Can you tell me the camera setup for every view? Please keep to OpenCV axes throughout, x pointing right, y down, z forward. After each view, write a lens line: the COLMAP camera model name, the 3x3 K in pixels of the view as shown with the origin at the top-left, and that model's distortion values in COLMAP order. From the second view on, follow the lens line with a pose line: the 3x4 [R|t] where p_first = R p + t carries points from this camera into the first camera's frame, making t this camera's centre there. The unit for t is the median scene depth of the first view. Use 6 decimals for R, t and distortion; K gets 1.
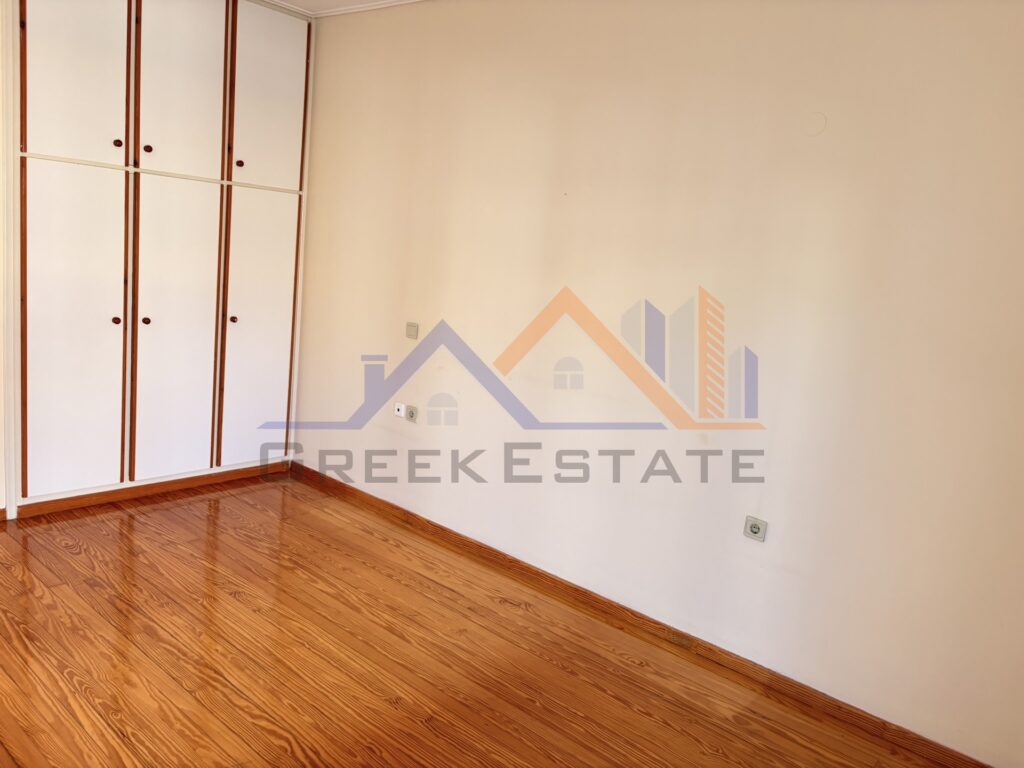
lens RADIAL K [[782.9, 0, 512.0], [0, 782.9, 384.0], [0, 0, 1]] dist [0.067126, -0.081621]
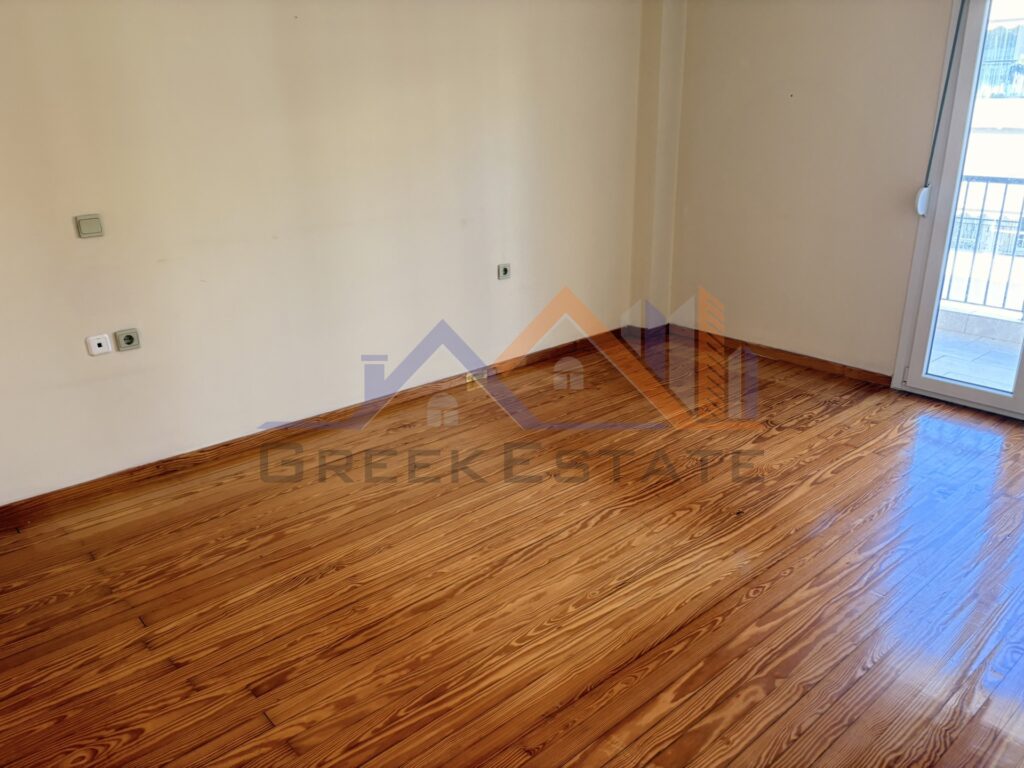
lens RADIAL K [[782.9, 0, 512.0], [0, 782.9, 384.0], [0, 0, 1]] dist [0.067126, -0.081621]
pose [[0.131456, -0.429192, 0.893596, -1.211406], [0.203461, 0.893909, 0.399411, -0.236329], [-0.970218, 0.129307, 0.204834, 0.795293]]
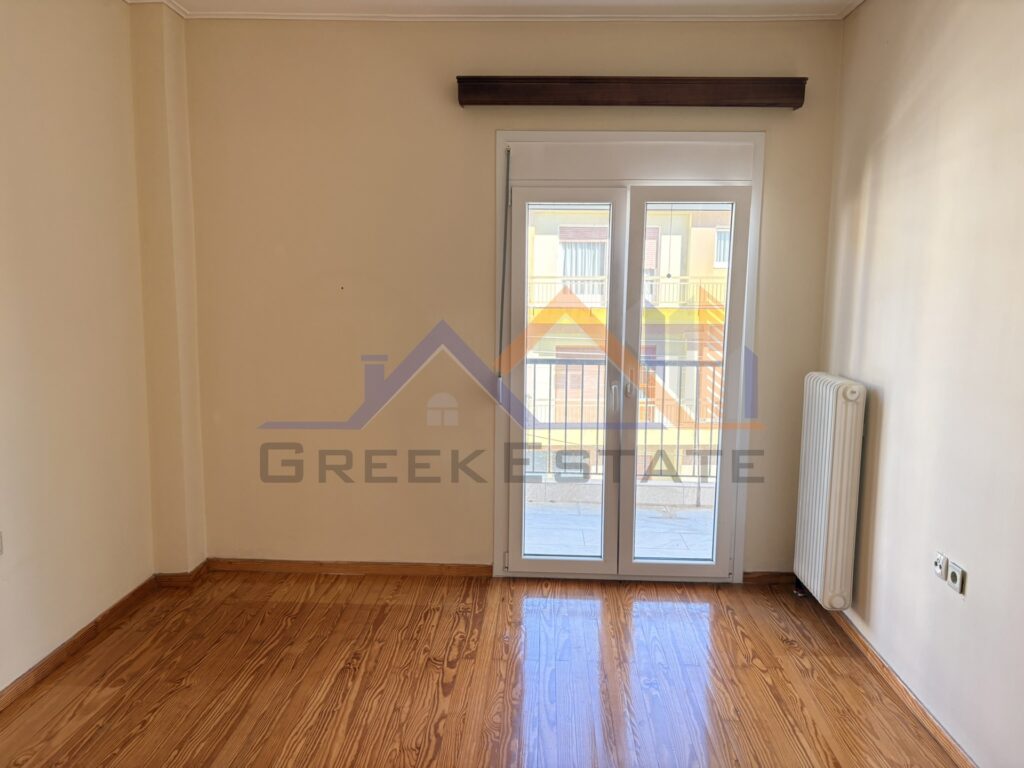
lens RADIAL K [[795.6, 0, 512.0], [0, 795.6, 384.0], [0, 0, 1]] dist [0.002814, -0.000364]
pose [[-0.623799, -0.207432, 0.753556, -0.781266], [0.069785, 0.945506, 0.318038, -0.263796], [-0.778463, 0.250979, -0.575330, 1.130170]]
